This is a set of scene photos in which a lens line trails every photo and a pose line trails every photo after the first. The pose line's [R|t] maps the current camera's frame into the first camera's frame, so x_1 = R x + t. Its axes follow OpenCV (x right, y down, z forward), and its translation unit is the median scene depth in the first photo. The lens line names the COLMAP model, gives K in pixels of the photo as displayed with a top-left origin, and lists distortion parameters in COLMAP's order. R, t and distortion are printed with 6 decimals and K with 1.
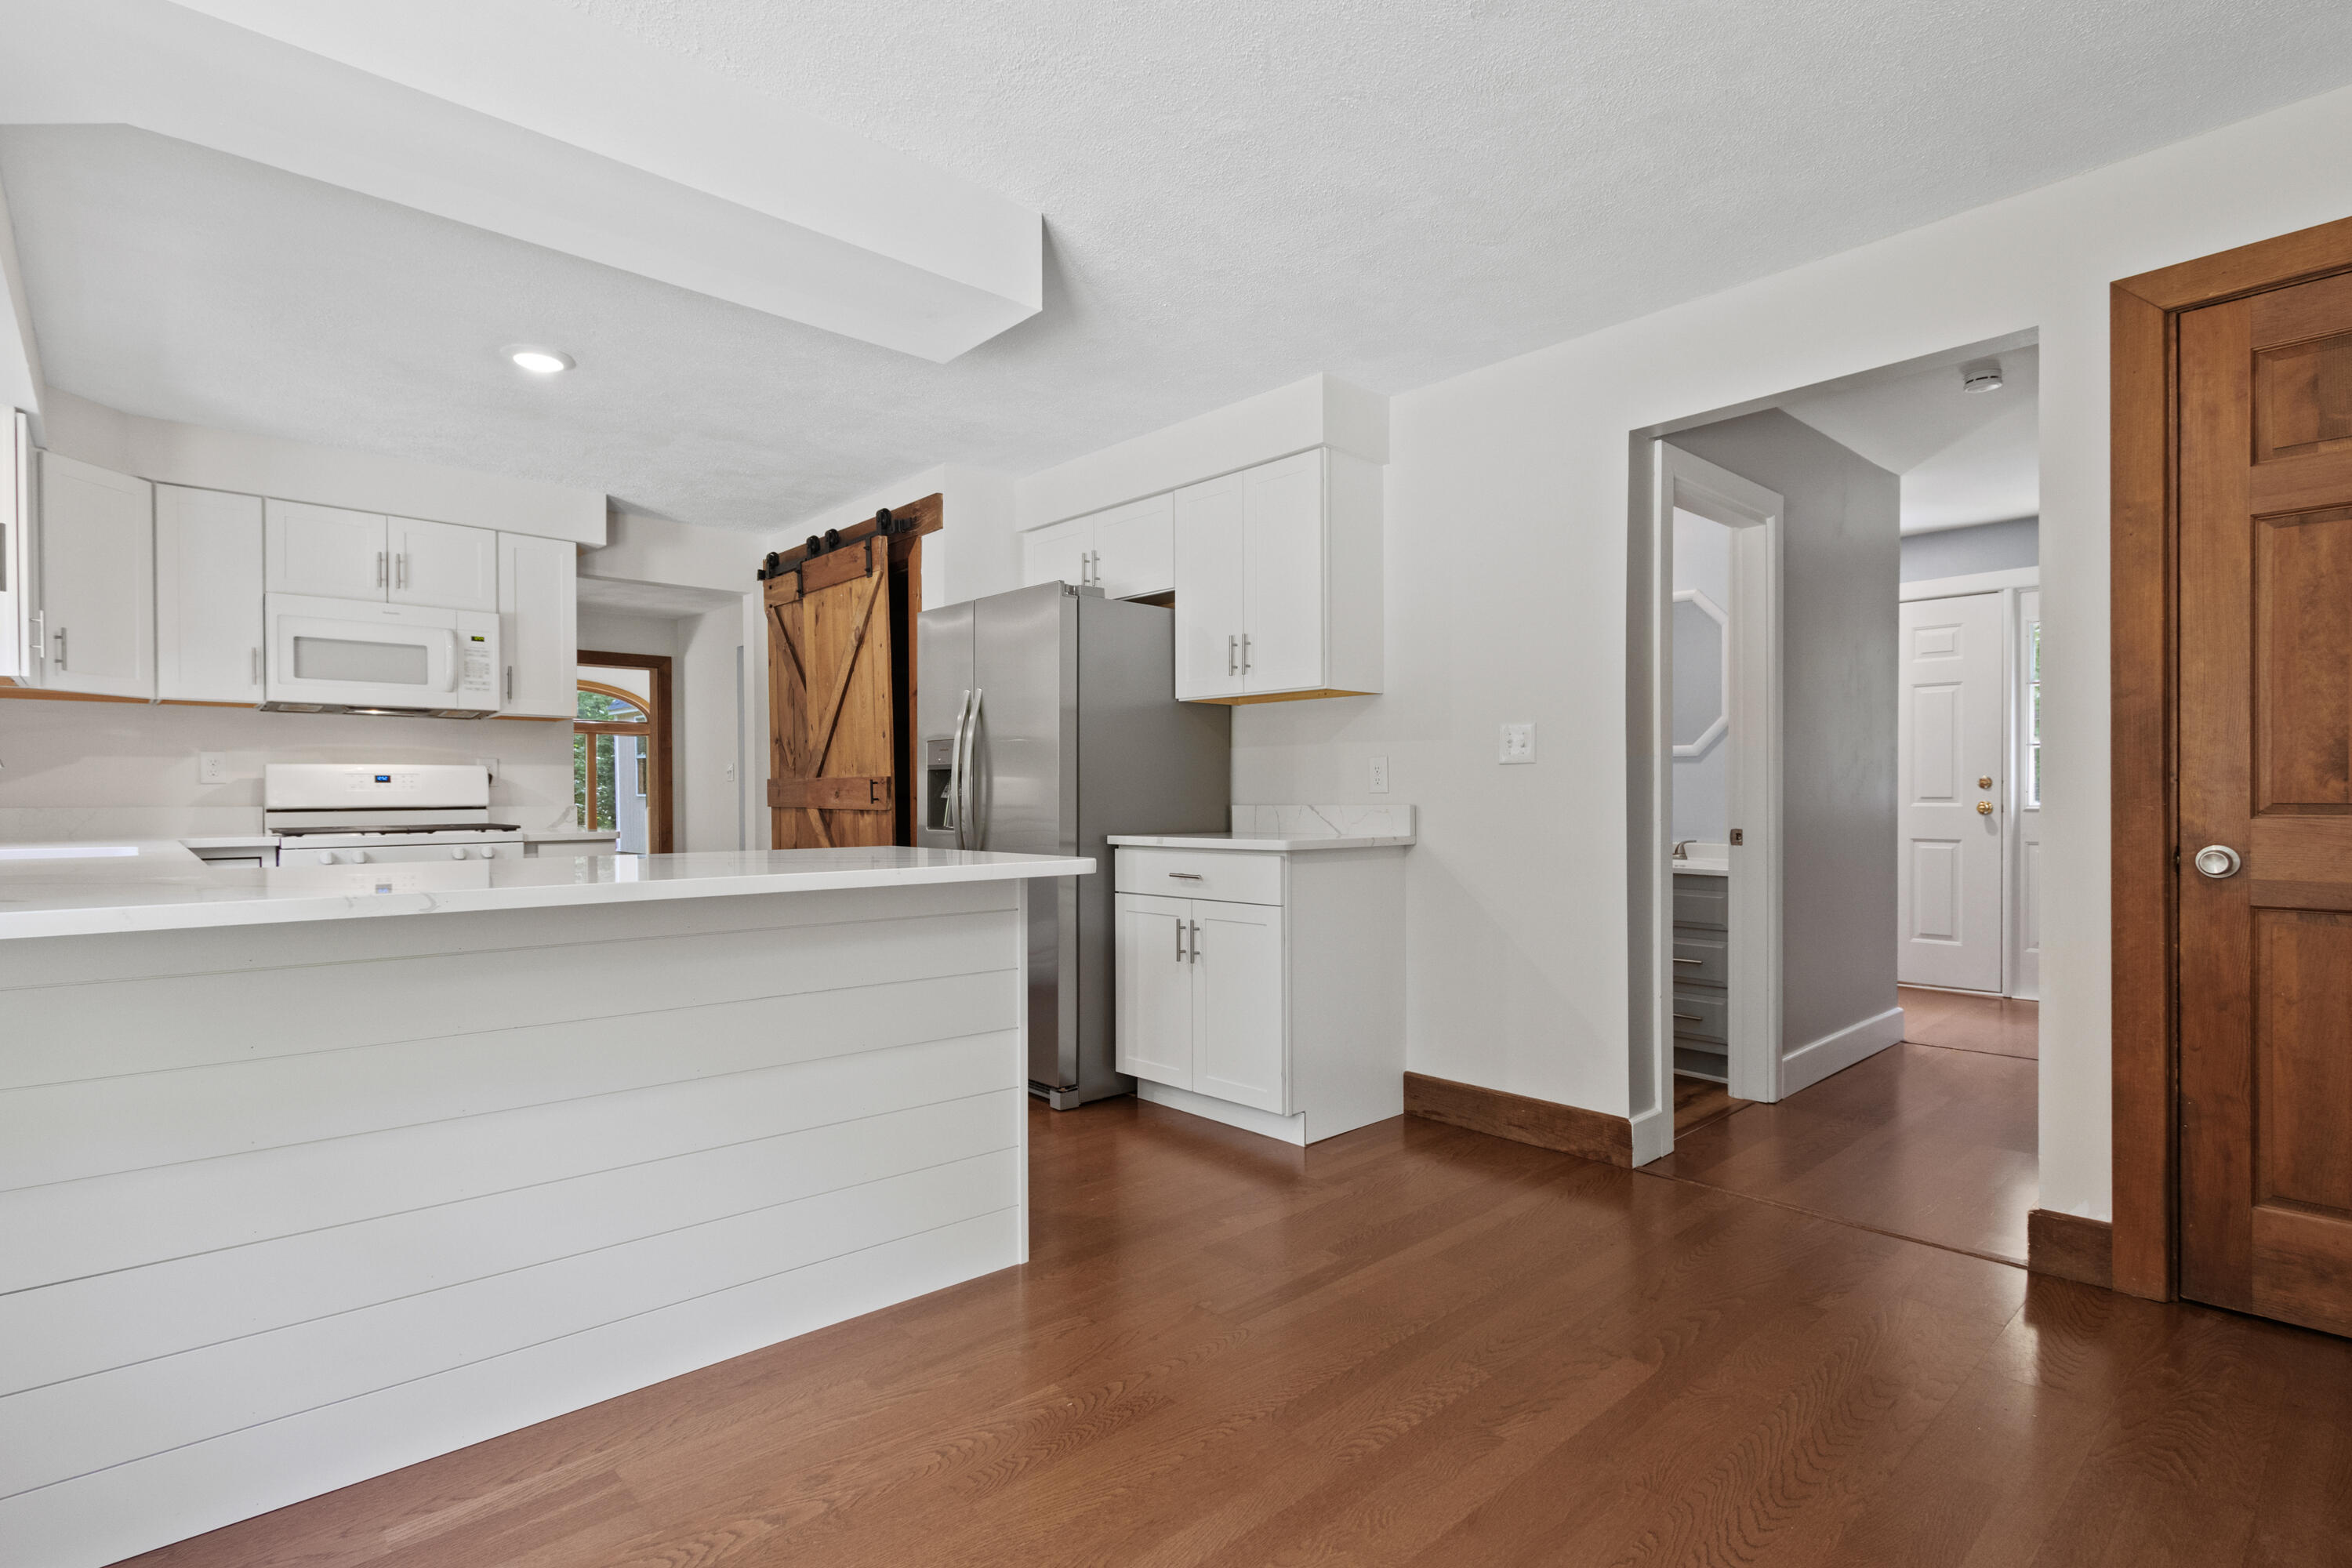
lens RADIAL K [[1107.2, 0, 1113.5], [0, 1107.2, 815.1], [0, 0, 1]] dist [-0.000707, -0.001091]
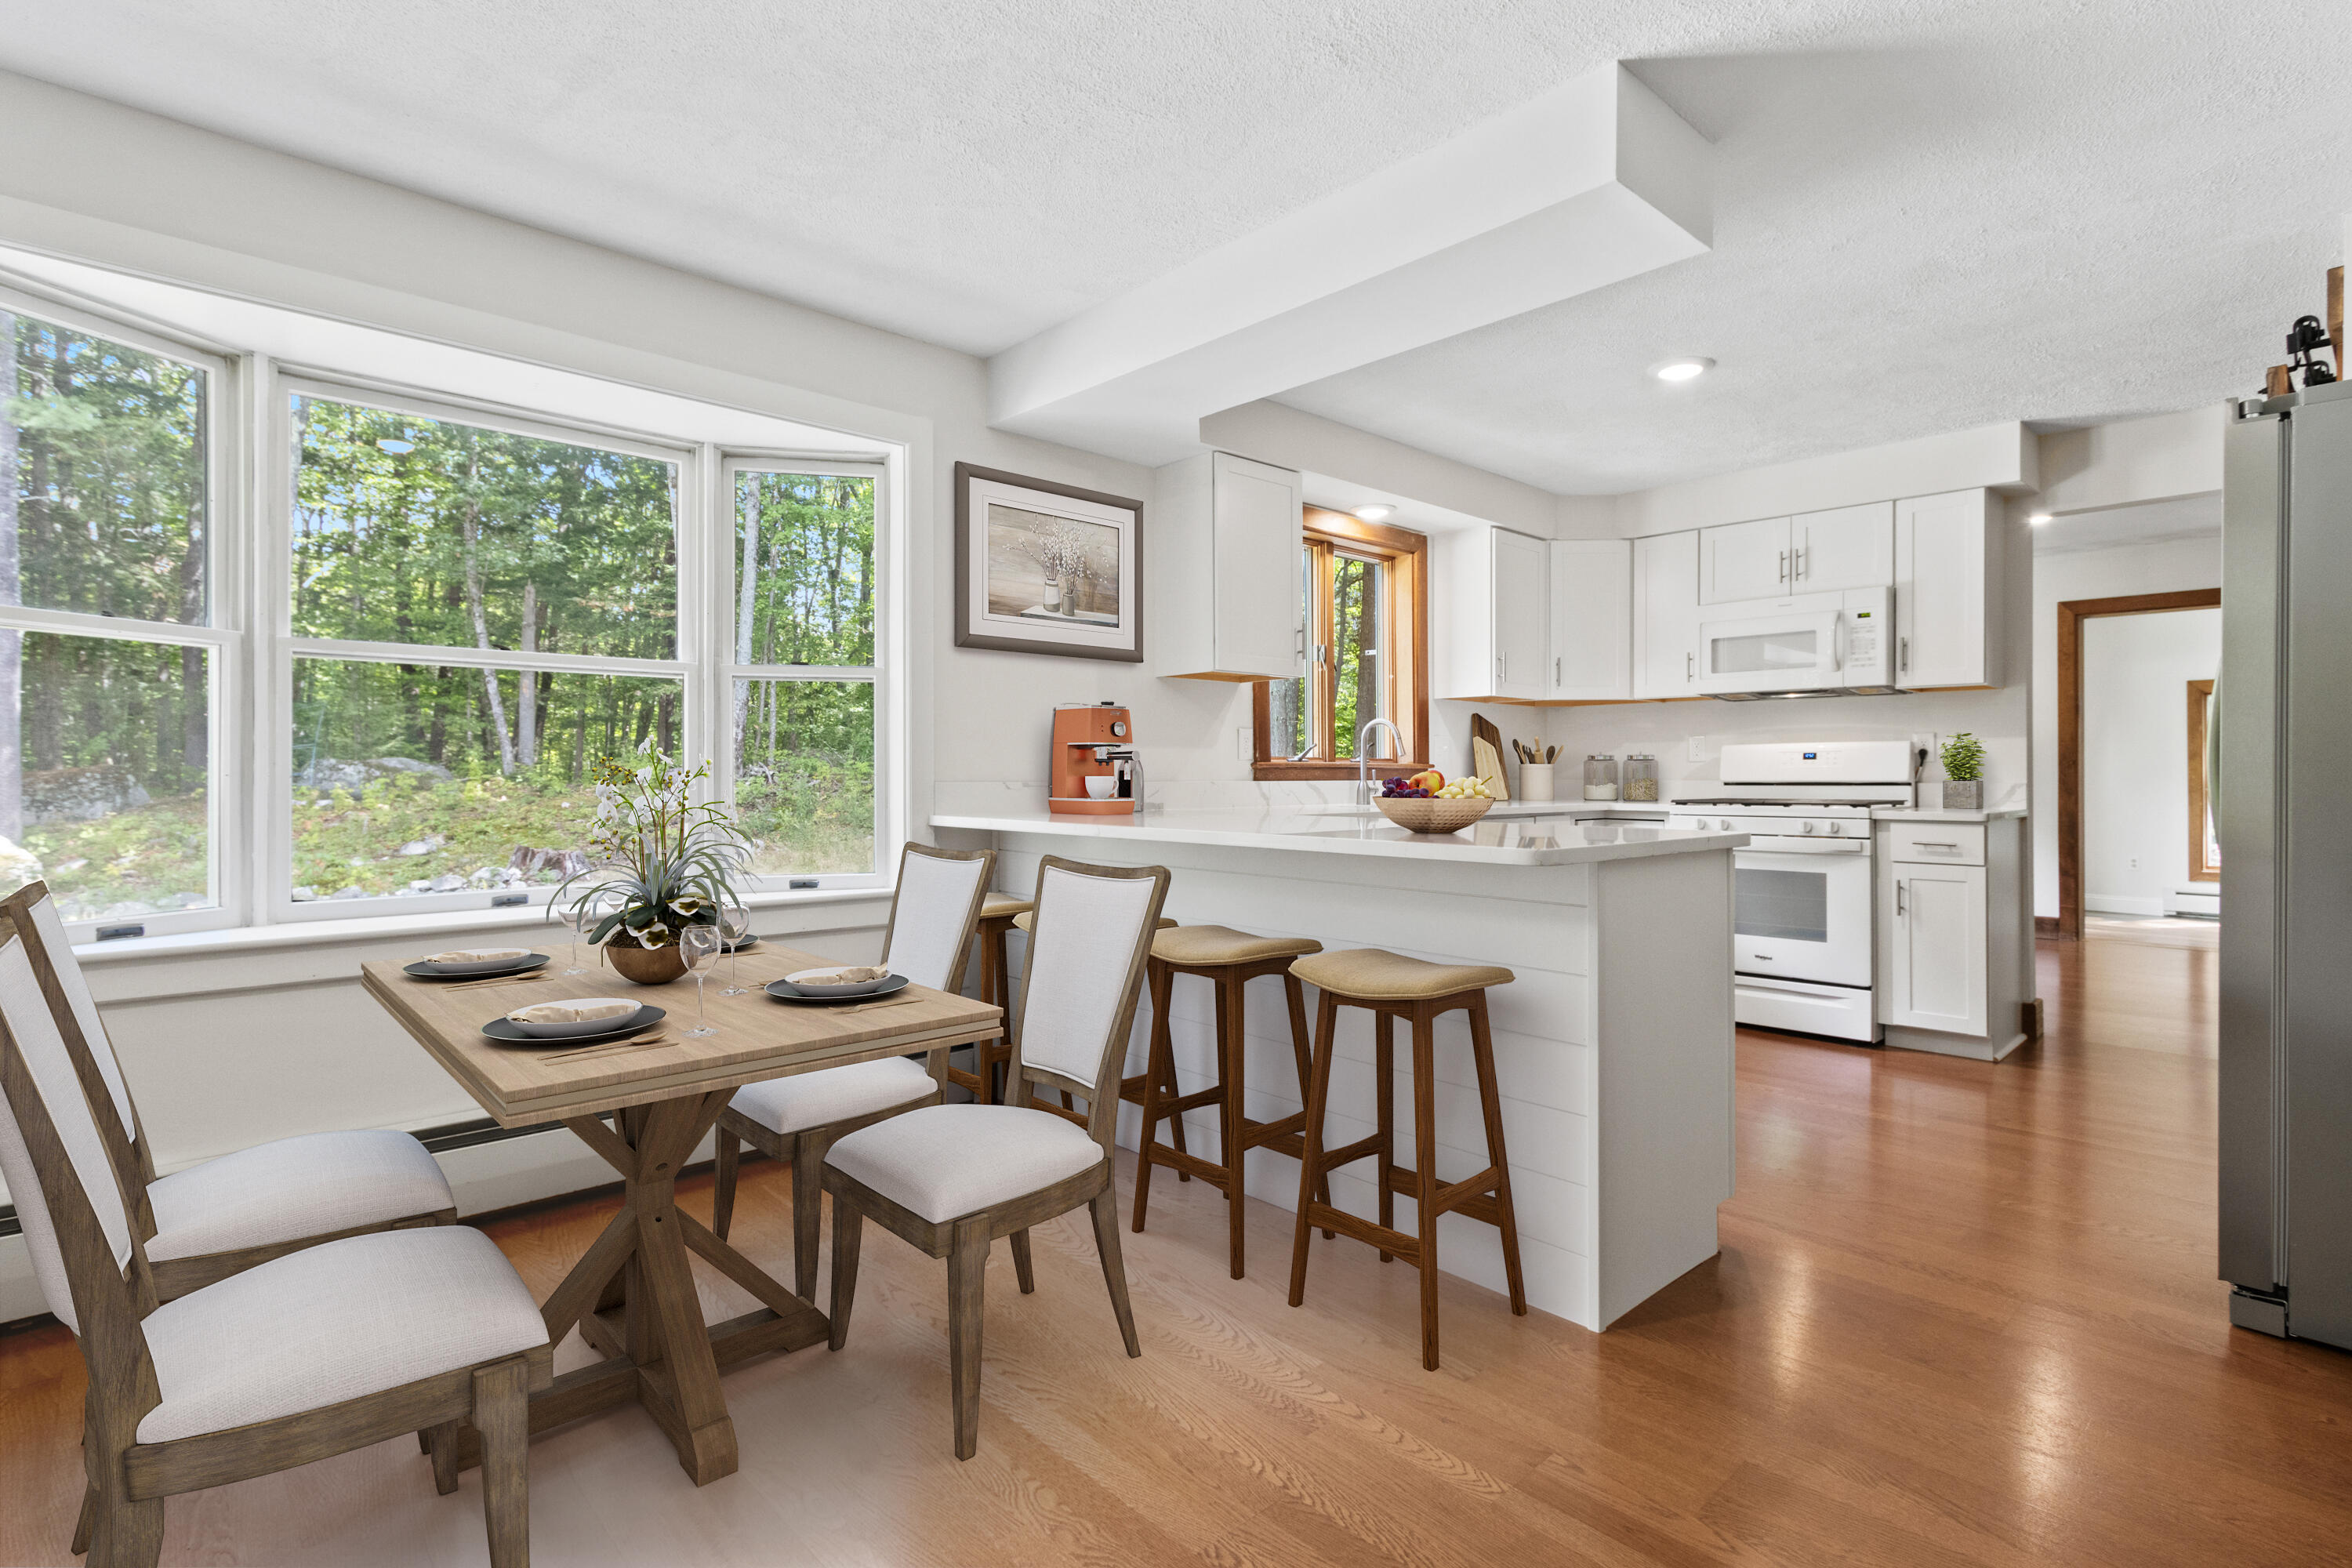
lens RADIAL K [[1107.2, 0, 1160.7], [0, 1107.2, 758.6], [0, 0, 1]] dist [-0.000707, -0.001091]
pose [[0.025558, -0.009205, -0.999631, 0.414179], [-0.021391, 0.999724, -0.009753, -0.006243], [0.999444, 0.021633, 0.025354, 0.345053]]
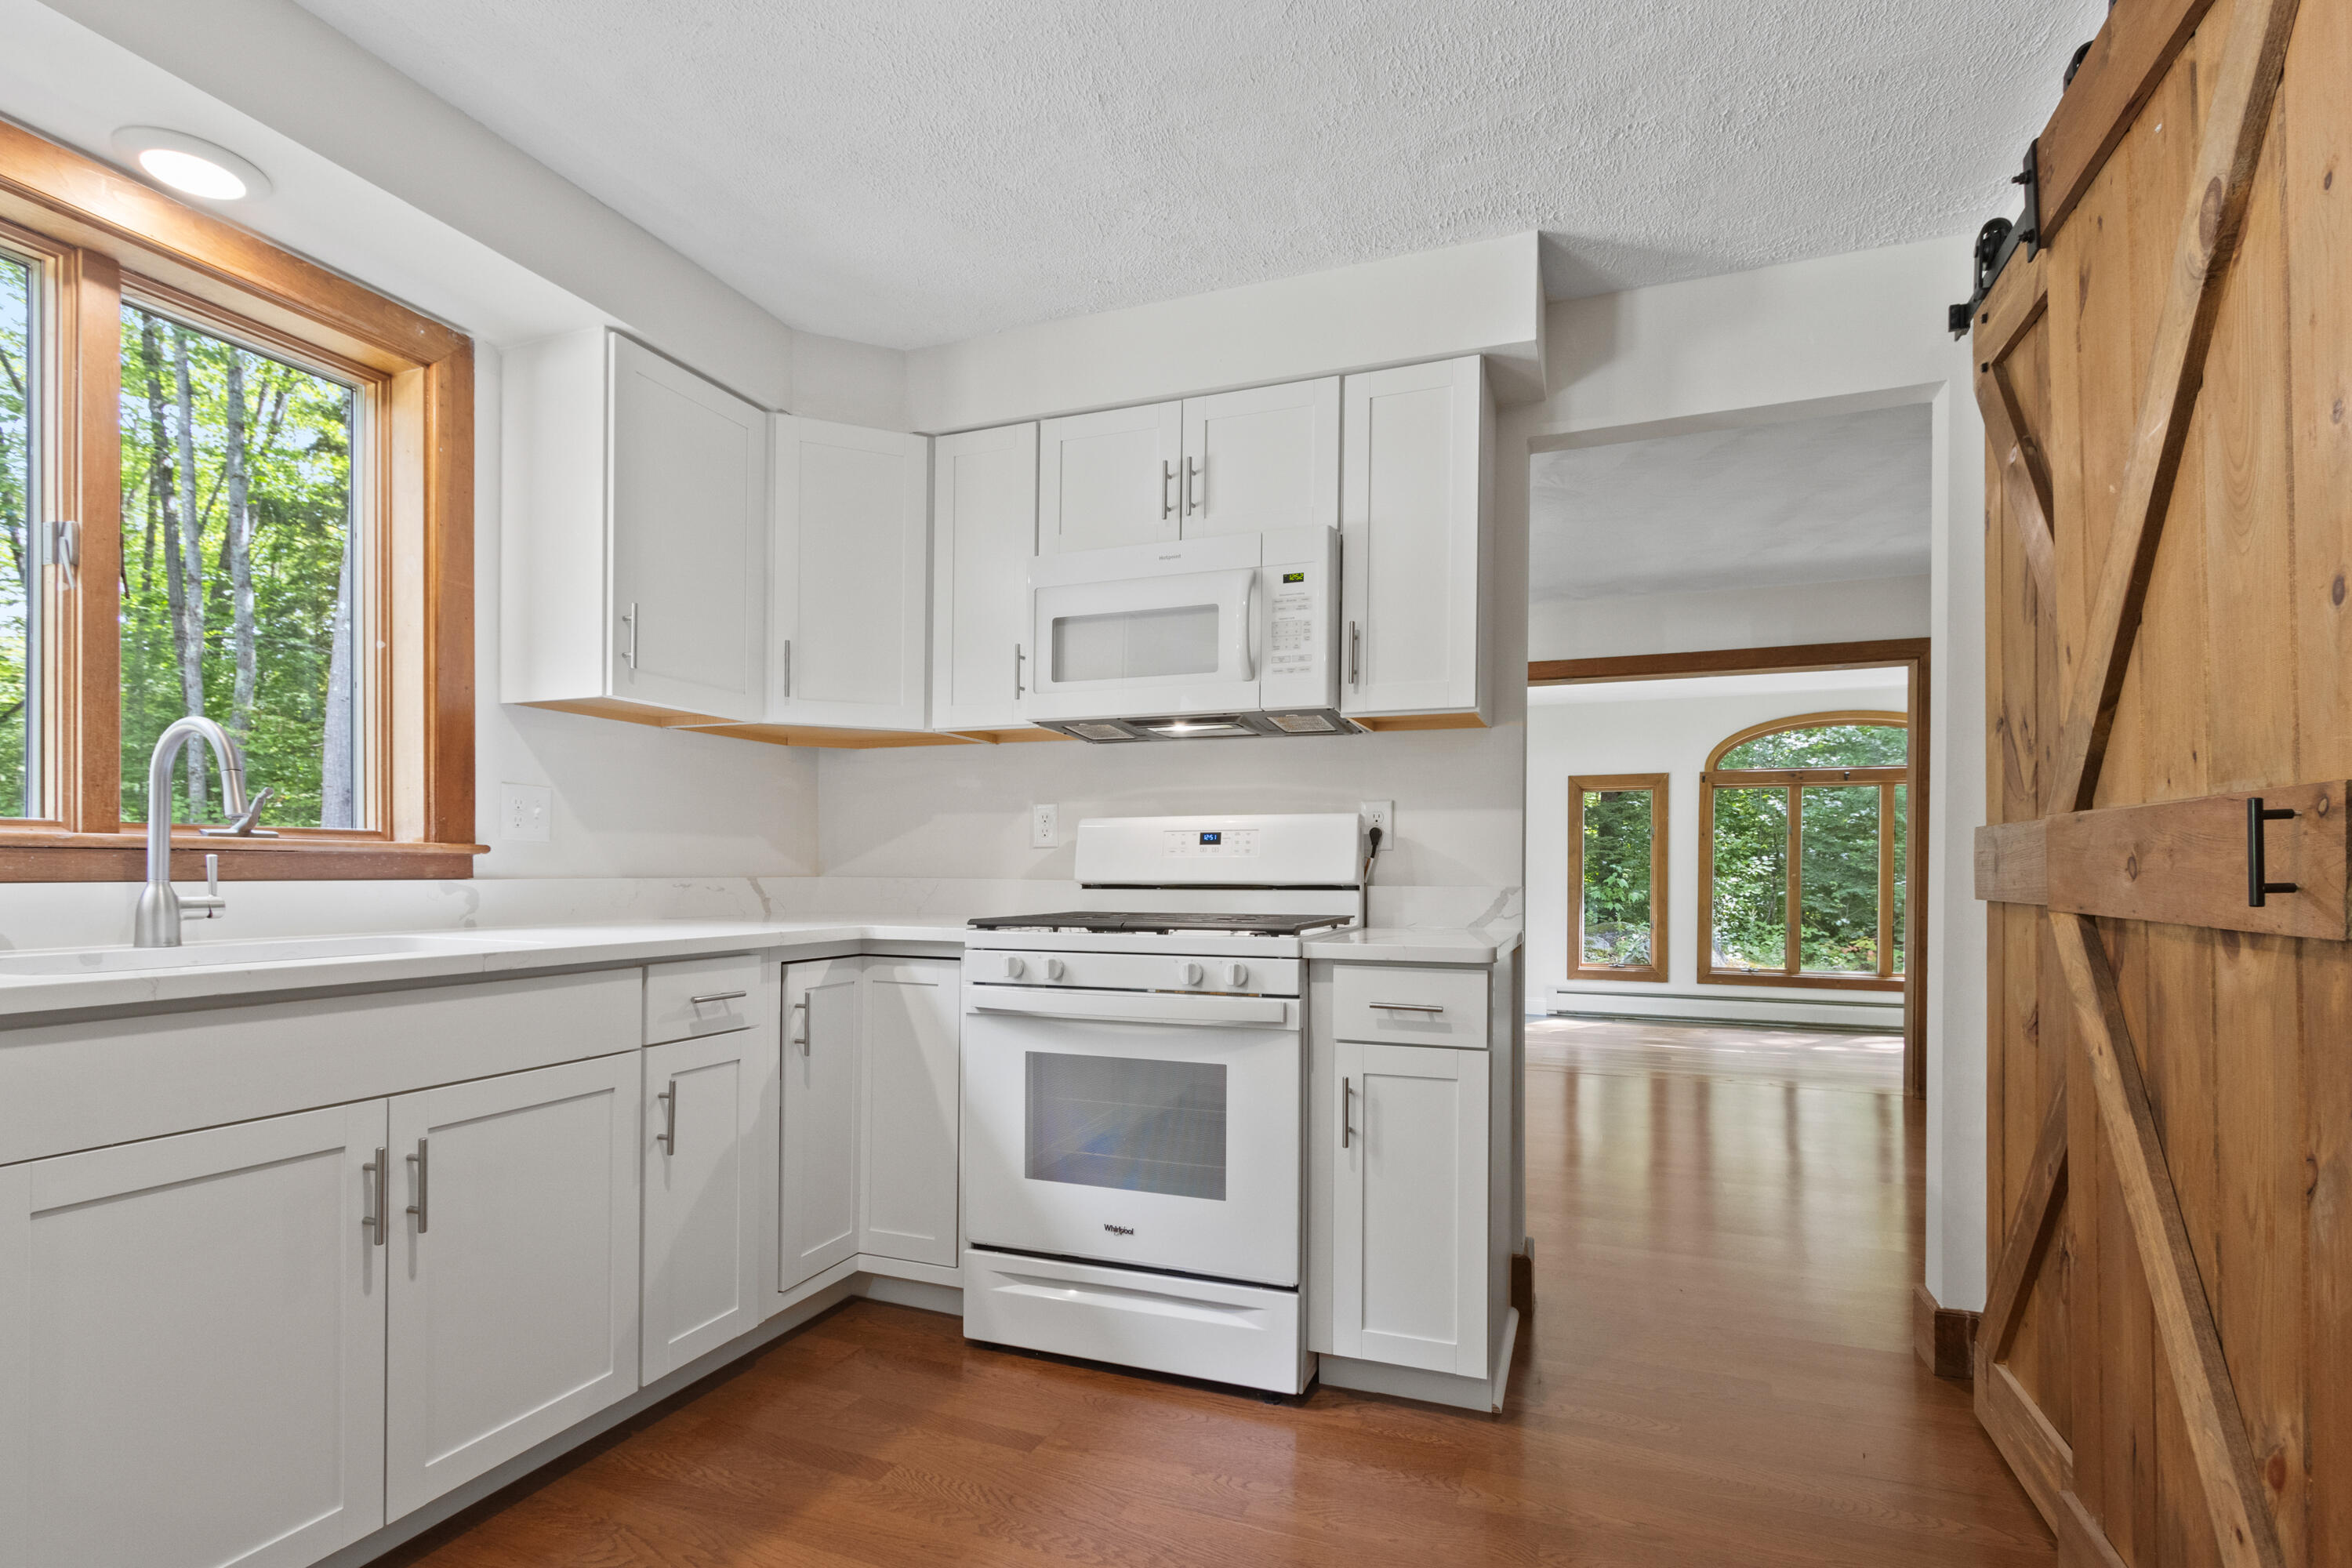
lens RADIAL K [[1107.2, 0, 1161.9], [0, 1107.2, 870.8], [0, 0, 1]] dist [-0.000707, -0.001091]
pose [[0.466722, 0.006935, -0.884377, -0.125056], [-0.025449, 0.999660, -0.005592, -0.010716], [0.884038, 0.025116, 0.466740, 0.701163]]
